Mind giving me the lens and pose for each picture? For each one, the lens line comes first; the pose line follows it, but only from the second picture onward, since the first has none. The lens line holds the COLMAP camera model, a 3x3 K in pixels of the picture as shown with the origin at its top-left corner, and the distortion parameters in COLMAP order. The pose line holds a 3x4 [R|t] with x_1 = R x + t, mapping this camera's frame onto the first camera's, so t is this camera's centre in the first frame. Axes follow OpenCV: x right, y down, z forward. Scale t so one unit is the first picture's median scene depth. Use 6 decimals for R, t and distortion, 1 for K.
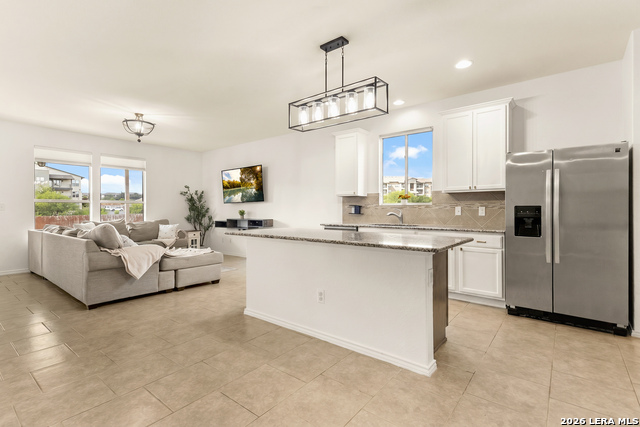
lens RADIAL K [[305.6, 0, 323.3], [0, 305.6, 210.4], [0, 0, 1]] dist [0.023291, -0.003078]
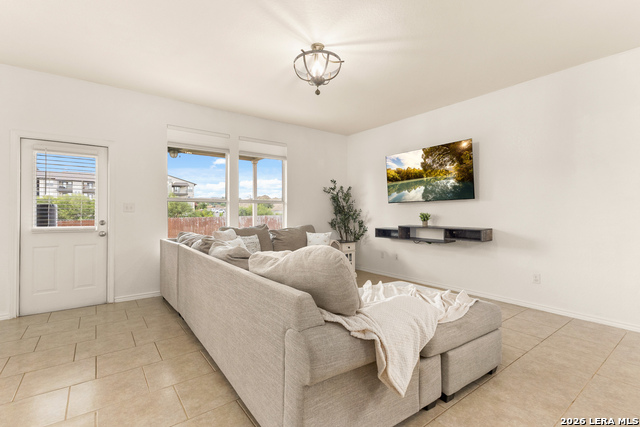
lens RADIAL K [[305.6, 0, 322.2], [0, 305.6, 208.7], [0, 0, 1]] dist [0.023291, -0.003078]
pose [[0.964827, 0.002113, -0.262877, -0.302529], [-0.006300, 0.999866, -0.015087, 0.001378], [0.262810, 0.016212, 0.964711, 0.311463]]
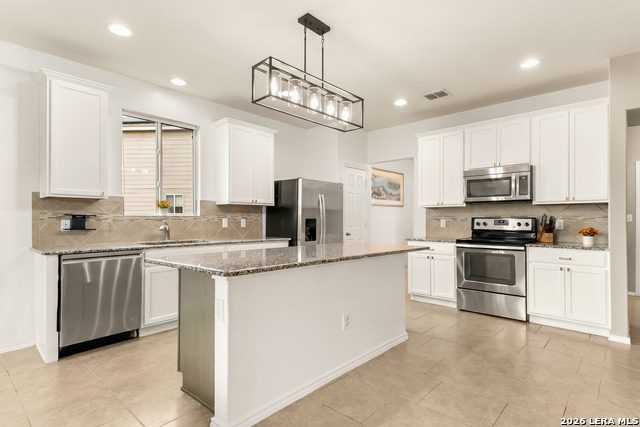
lens RADIAL K [[331.2, 0, 320.7], [0, 331.2, 217.0], [0, 0, 1]] dist [0.029283, 0.000028]
pose [[0.067763, 0.012202, 0.997627, -0.700614], [0.005835, 0.999903, -0.012626, -0.002412], [-0.997684, 0.006677, 0.067685, 0.743545]]
